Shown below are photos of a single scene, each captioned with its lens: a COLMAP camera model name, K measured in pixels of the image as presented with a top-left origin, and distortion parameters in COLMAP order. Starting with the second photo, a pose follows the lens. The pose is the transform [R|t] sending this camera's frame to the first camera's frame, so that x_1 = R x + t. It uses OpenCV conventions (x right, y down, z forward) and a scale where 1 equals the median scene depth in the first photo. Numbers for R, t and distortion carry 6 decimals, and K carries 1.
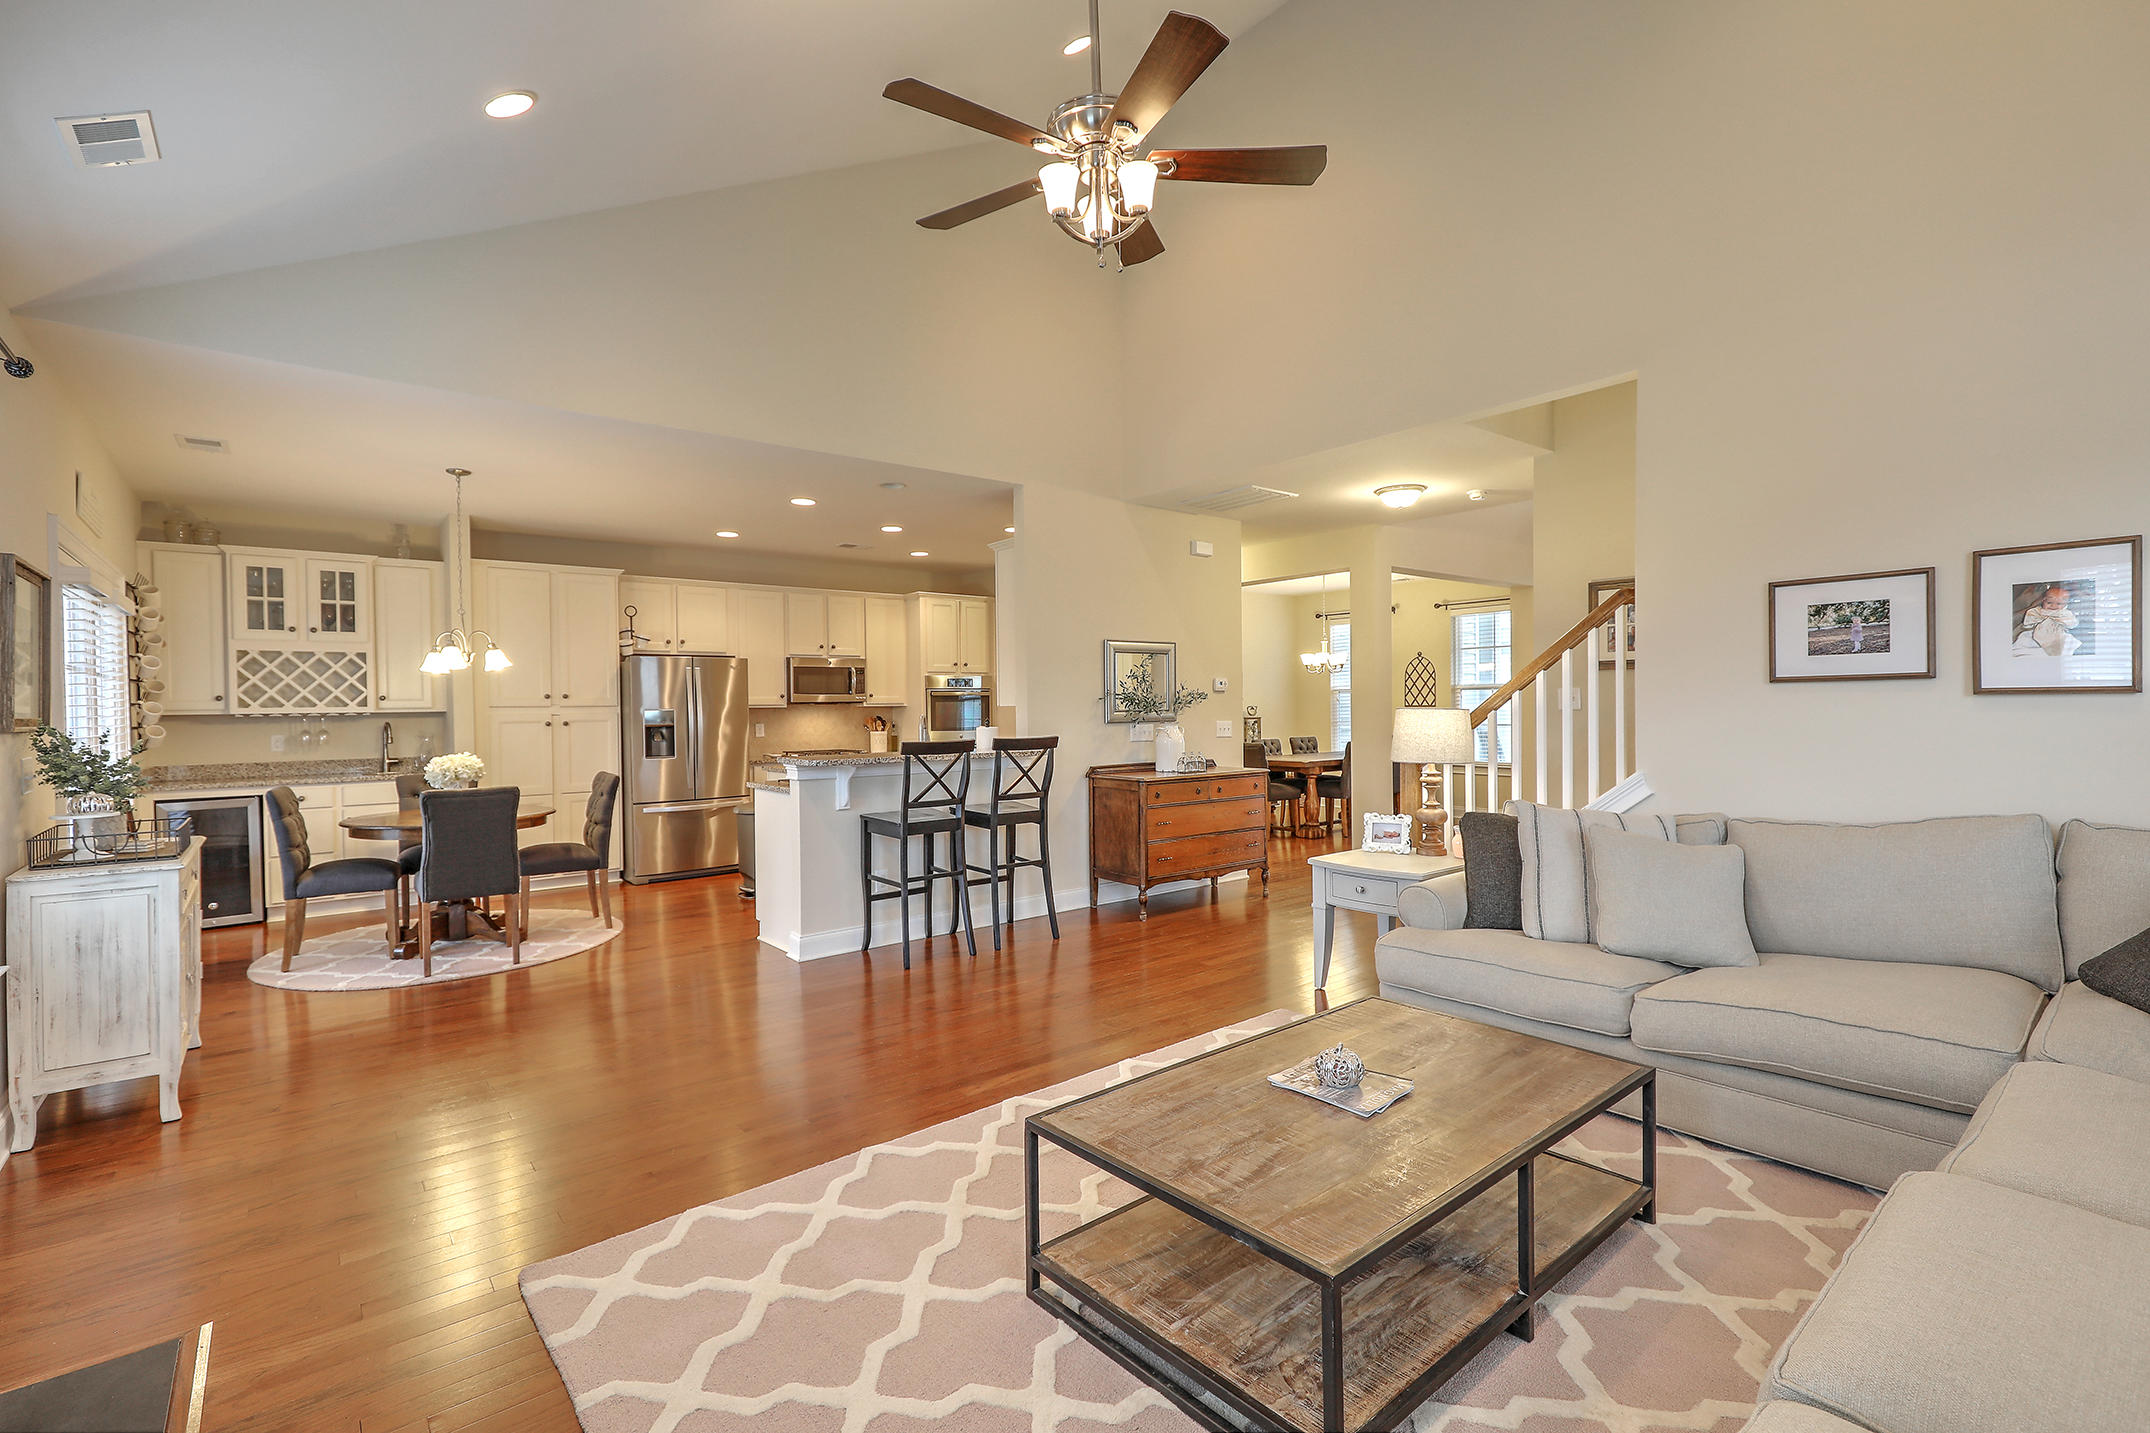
lens RADIAL K [[979.5, 0, 1039.9], [0, 979.5, 741.0], [0, 0, 1]] dist [0.003448, -0.000290]
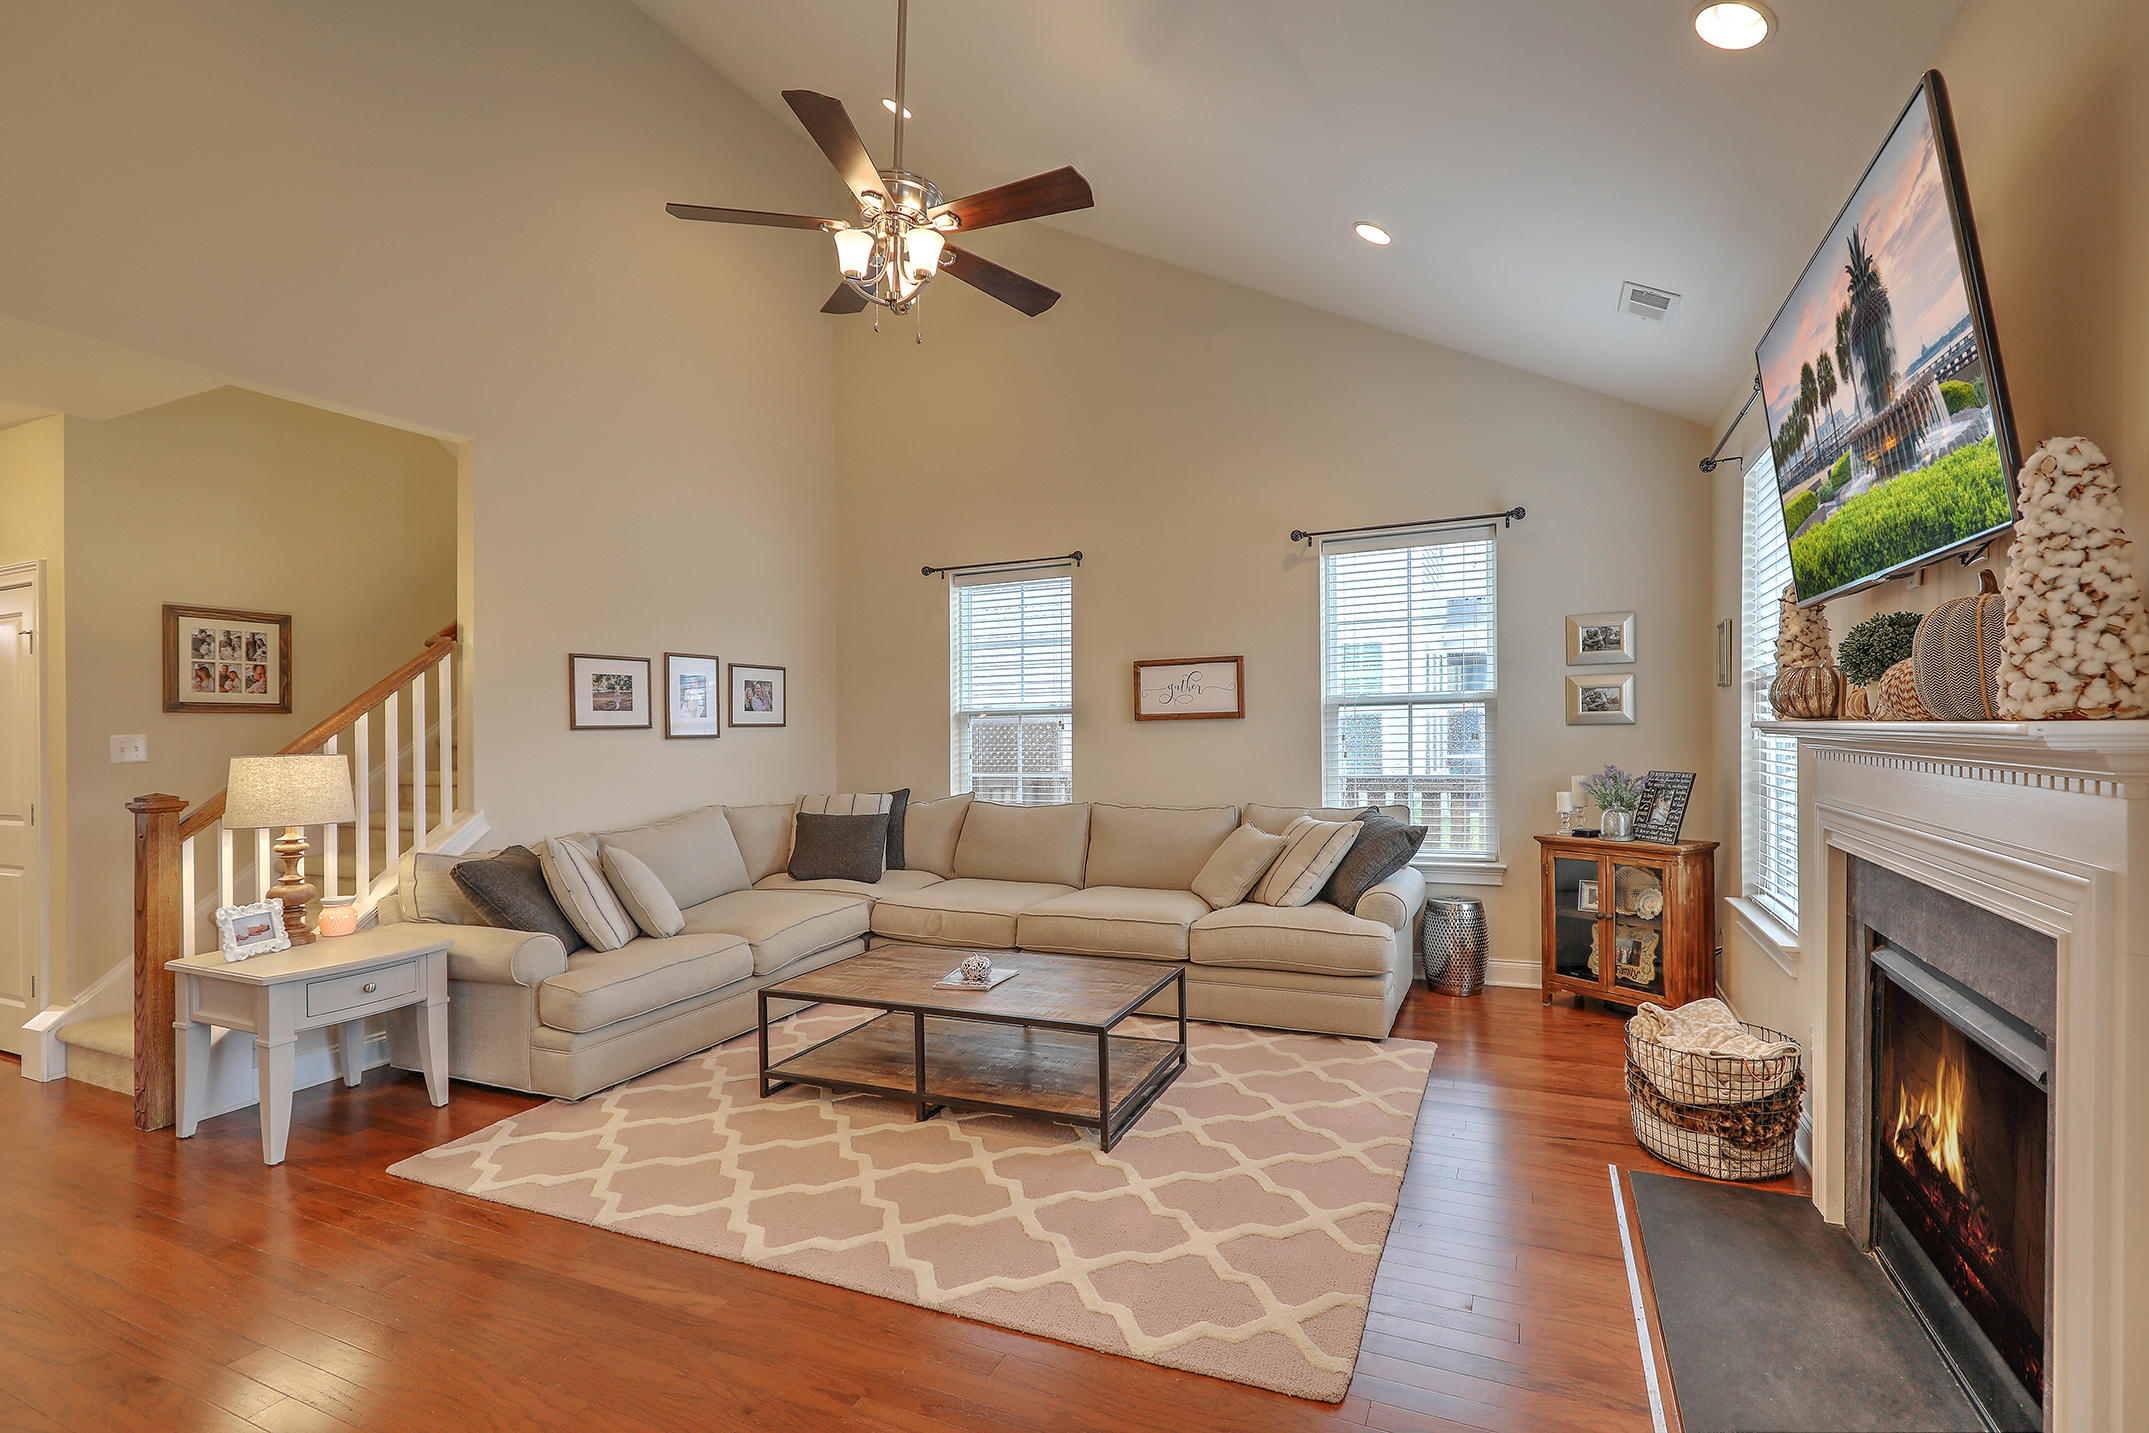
lens RADIAL K [[979.1, 0, 1130.2], [0, 979.1, 734.6], [0, 0, 1]] dist [0.003448, -0.000290]
pose [[-0.496711, 0.014841, 0.867789, -0.416105], [0.057533, 0.998218, 0.015859, -0.016440], [-0.866007, 0.057803, -0.496679, 0.543238]]
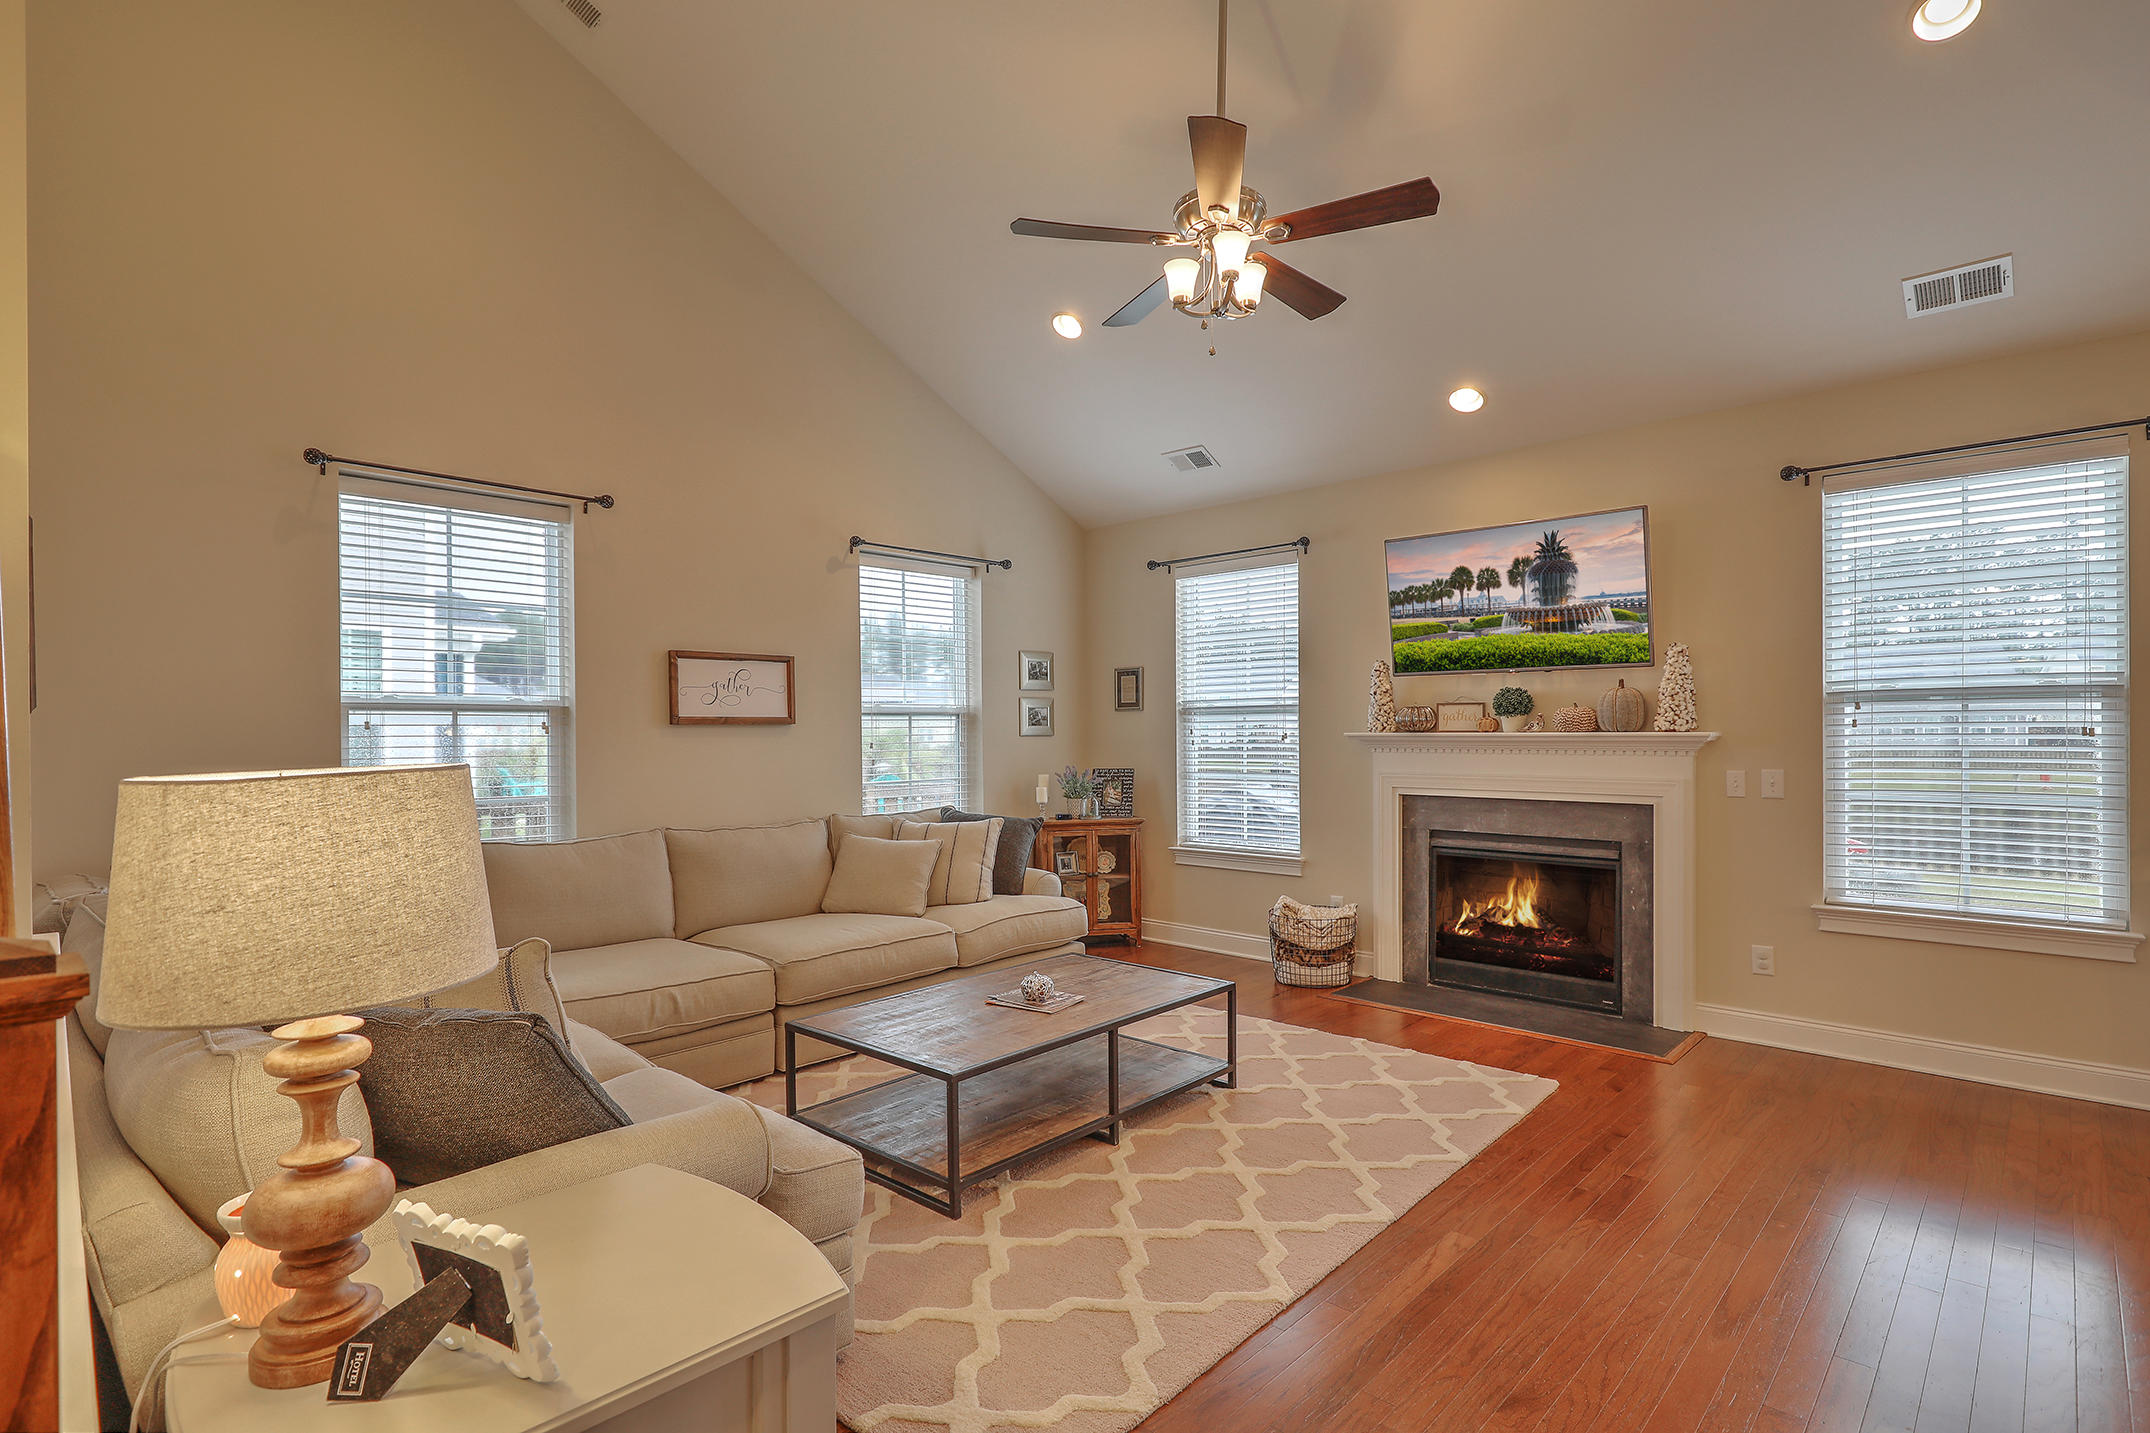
lens RADIAL K [[1040.9, 0, 1062.7], [0, 1040.9, 728.4], [0, 0, 1]] dist [0.006254, 0.000089]
pose [[-0.985480, 0.016102, -0.169024, 0.252840], [0.010264, 0.999322, 0.035354, -0.037131], [0.169478, 0.033106, -0.984978, 0.922902]]
